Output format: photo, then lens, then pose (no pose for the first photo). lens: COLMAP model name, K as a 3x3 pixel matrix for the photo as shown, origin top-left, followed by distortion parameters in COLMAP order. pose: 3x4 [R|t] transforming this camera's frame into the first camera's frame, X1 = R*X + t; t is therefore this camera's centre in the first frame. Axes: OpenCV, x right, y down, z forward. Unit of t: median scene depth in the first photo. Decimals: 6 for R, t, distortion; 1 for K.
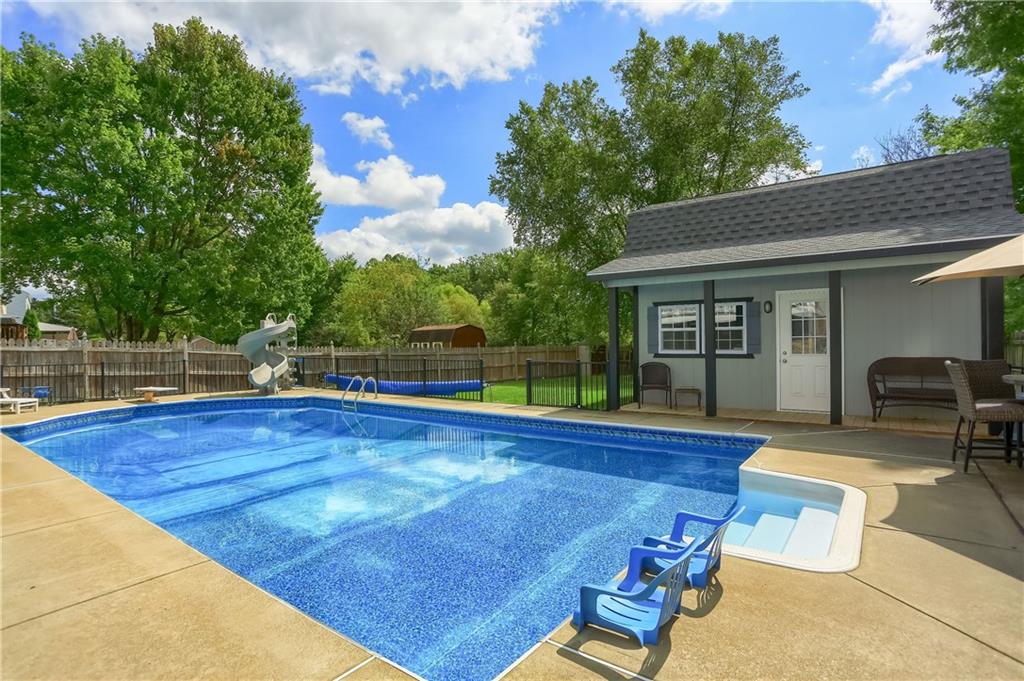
lens RADIAL K [[520.4, 0, 512.0], [0, 520.4, 340.5], [0, 0, 1]] dist [-0.000949, -0.000097]
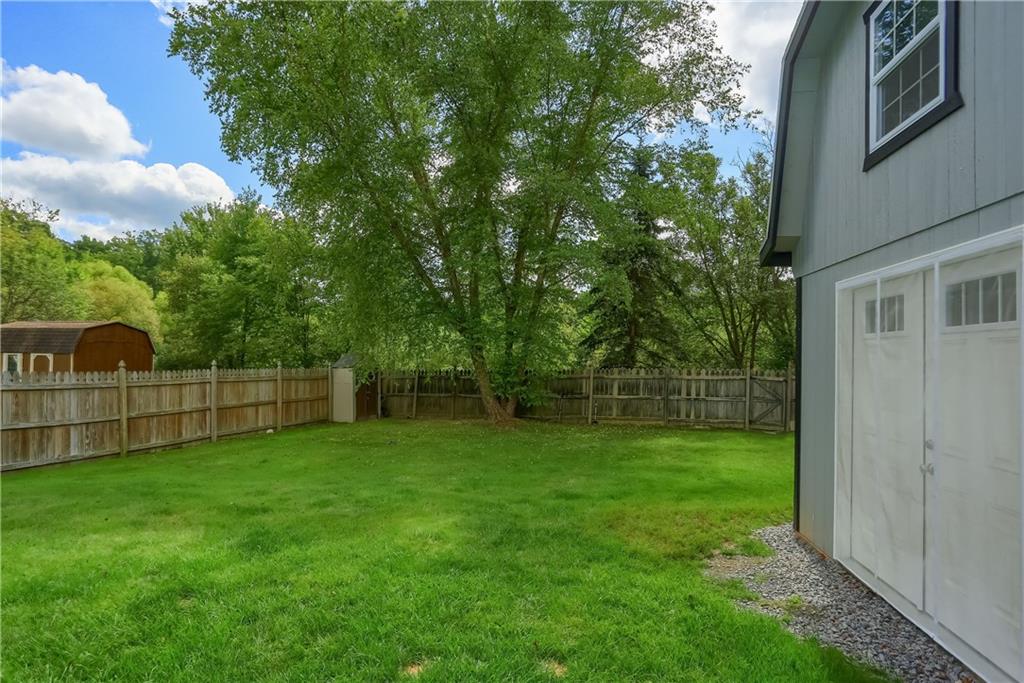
lens RADIAL K [[564.2, 0, 512.0], [0, 564.2, 341.5], [0, 0, 1]] dist [-0.032028, 0.000026]
pose [[0.875562, 0.038711, 0.481552, -0.001507], [-0.027886, 0.999172, -0.029618, -0.005233], [-0.482300, 0.012504, 0.875917, 0.289692]]
